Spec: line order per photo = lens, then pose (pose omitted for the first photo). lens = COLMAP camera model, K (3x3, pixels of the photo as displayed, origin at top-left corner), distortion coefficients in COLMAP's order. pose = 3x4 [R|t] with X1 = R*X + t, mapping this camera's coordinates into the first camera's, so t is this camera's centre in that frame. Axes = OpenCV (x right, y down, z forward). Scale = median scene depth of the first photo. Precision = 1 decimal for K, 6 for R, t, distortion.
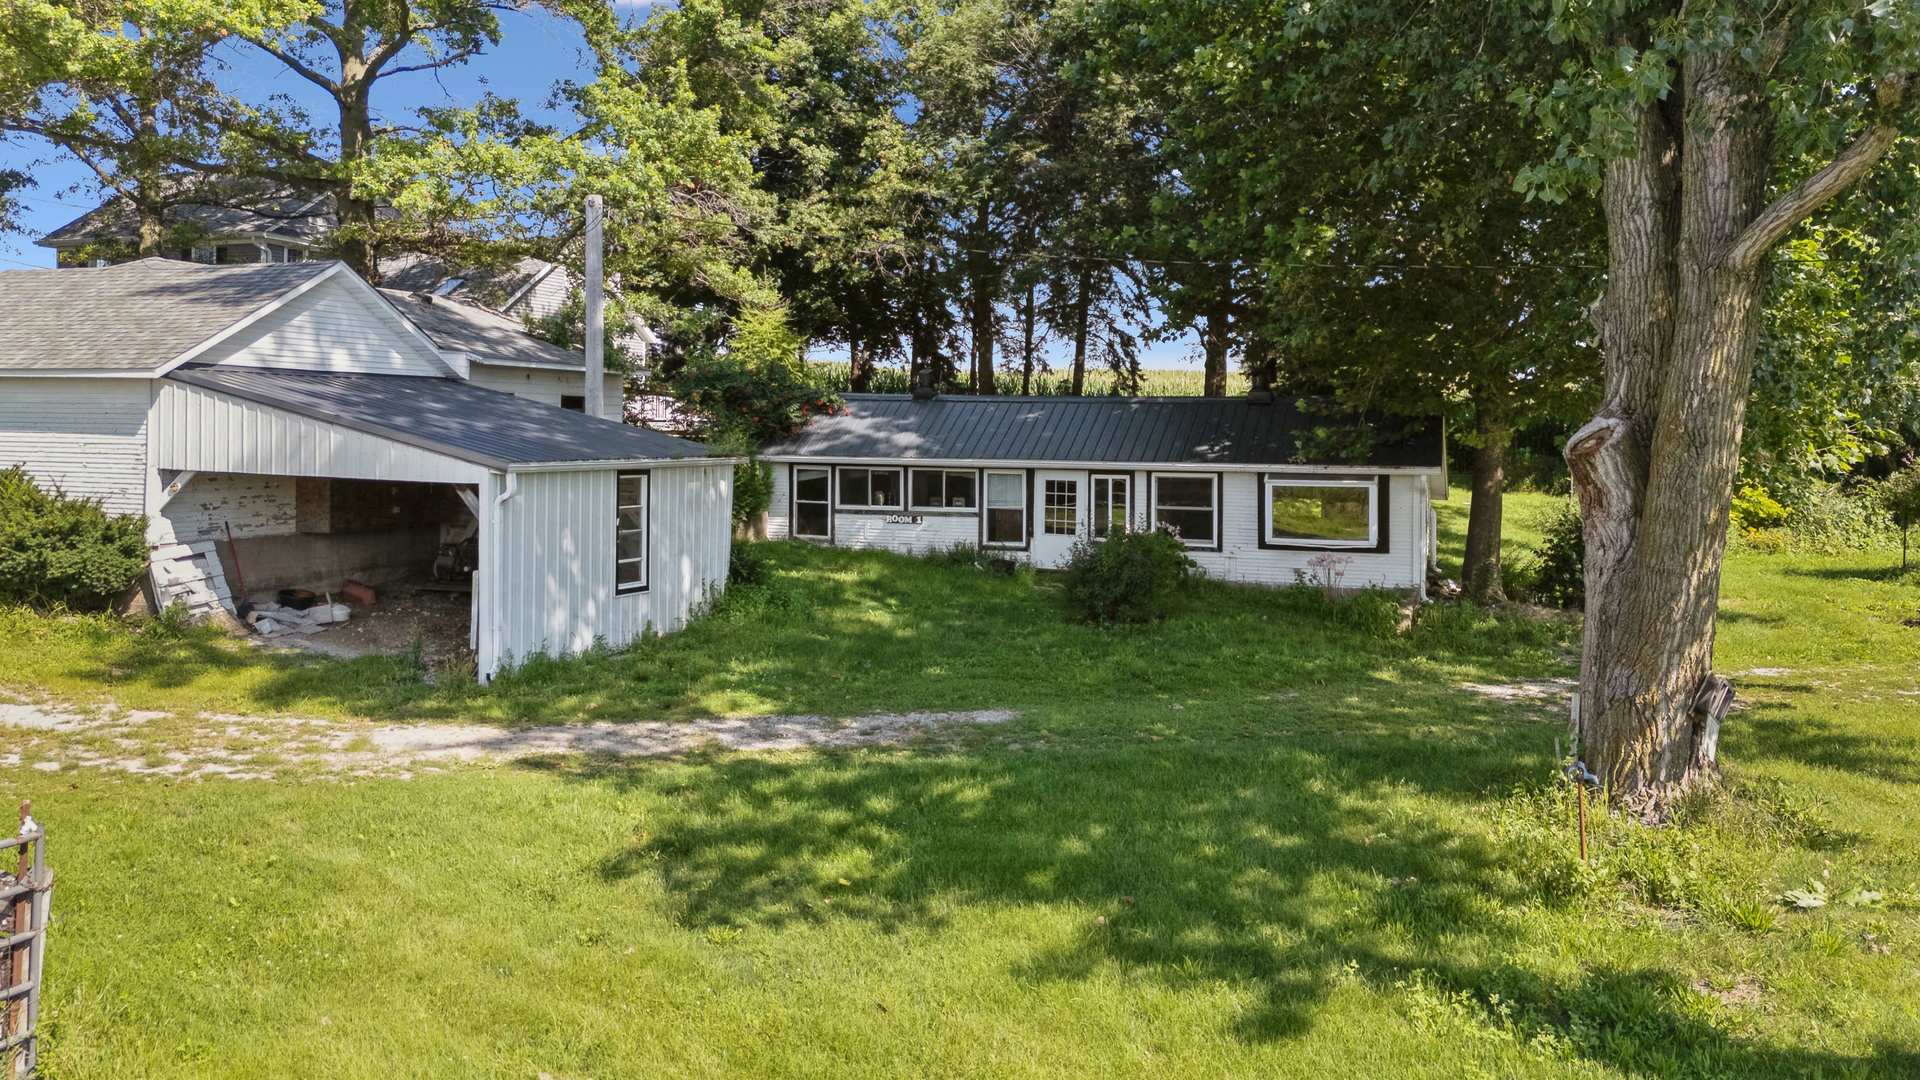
lens RADIAL K [[1411.3, 0, 960.0], [0, 1411.3, 540.0], [0, 0, 1]] dist [0.047419, 0.000457]
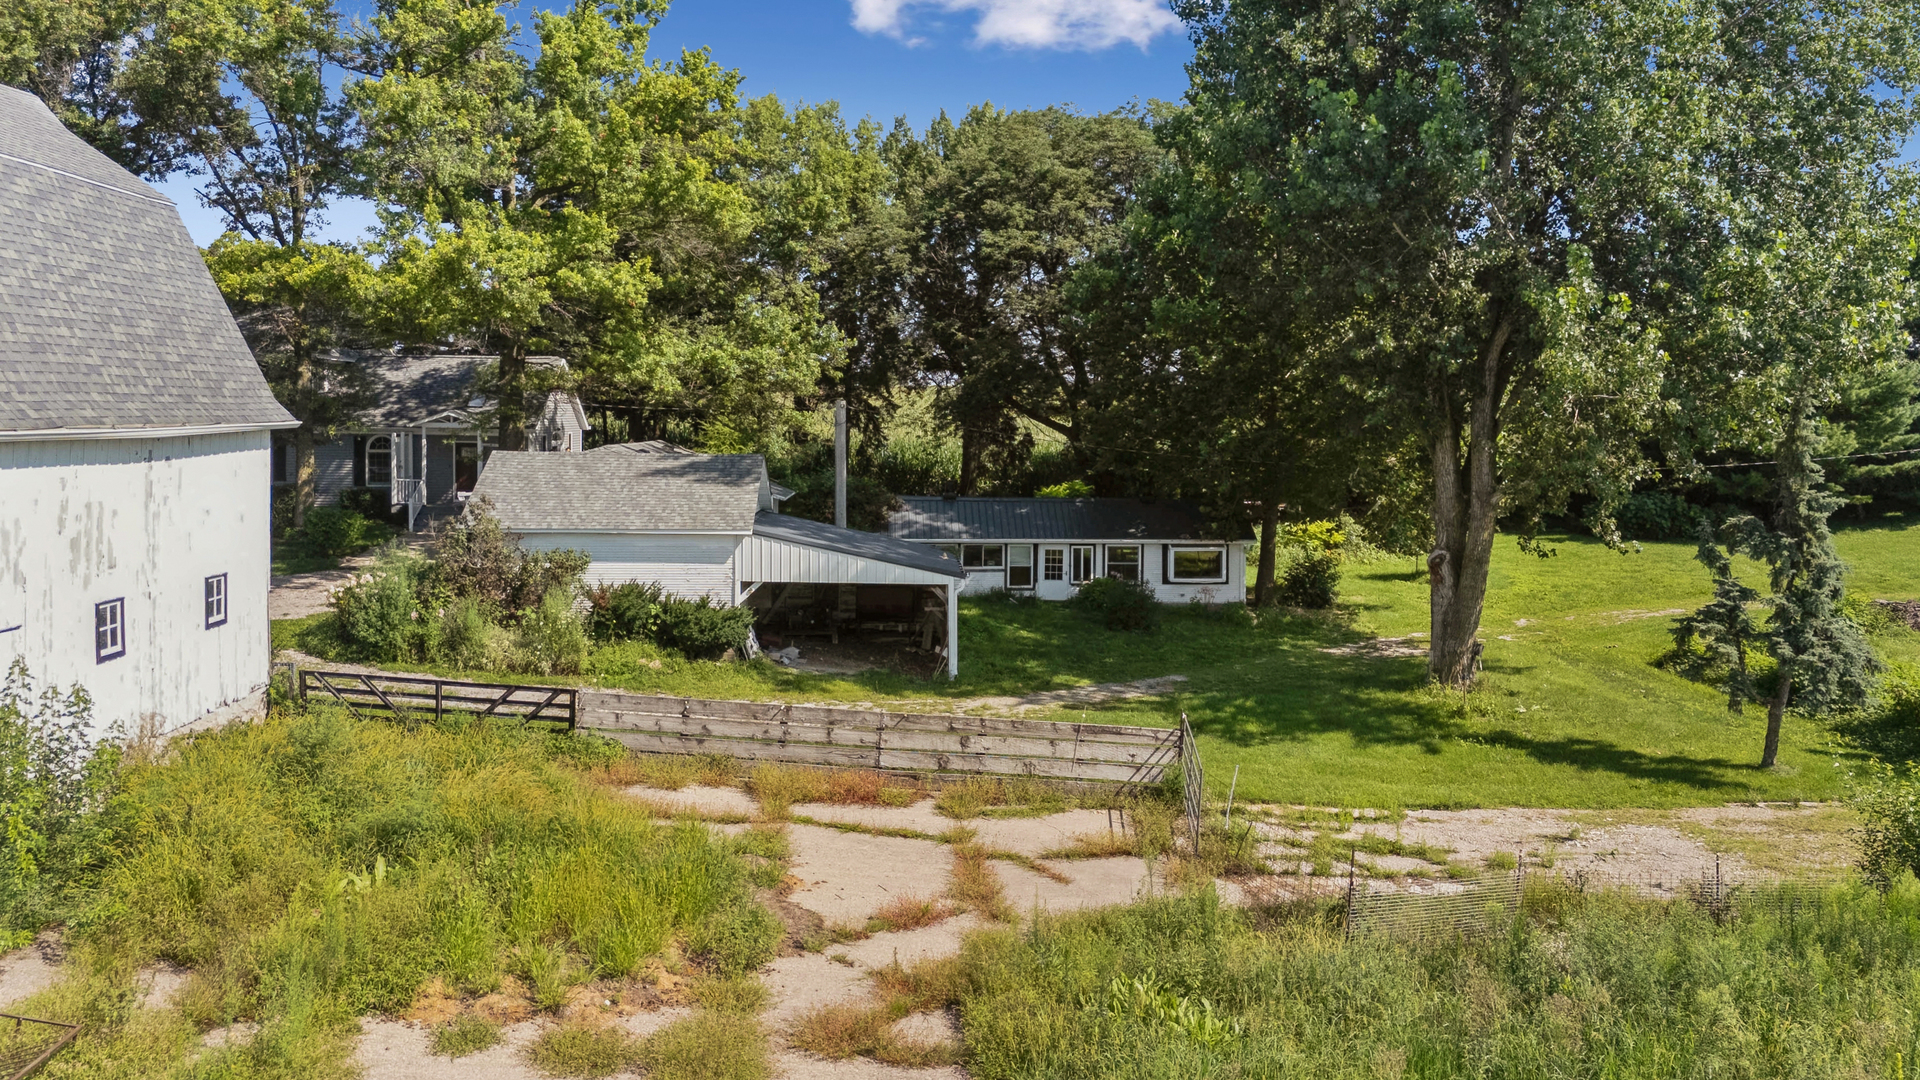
lens RADIAL K [[1411.3, 0, 960.0], [0, 1411.3, 540.0], [0, 0, 1]] dist [0.047419, 0.000457]
pose [[0.918711, -0.039441, 0.392956, -0.753225], [0.033558, 0.999198, 0.021834, -0.099532], [-0.393502, -0.006872, 0.919298, -0.599596]]
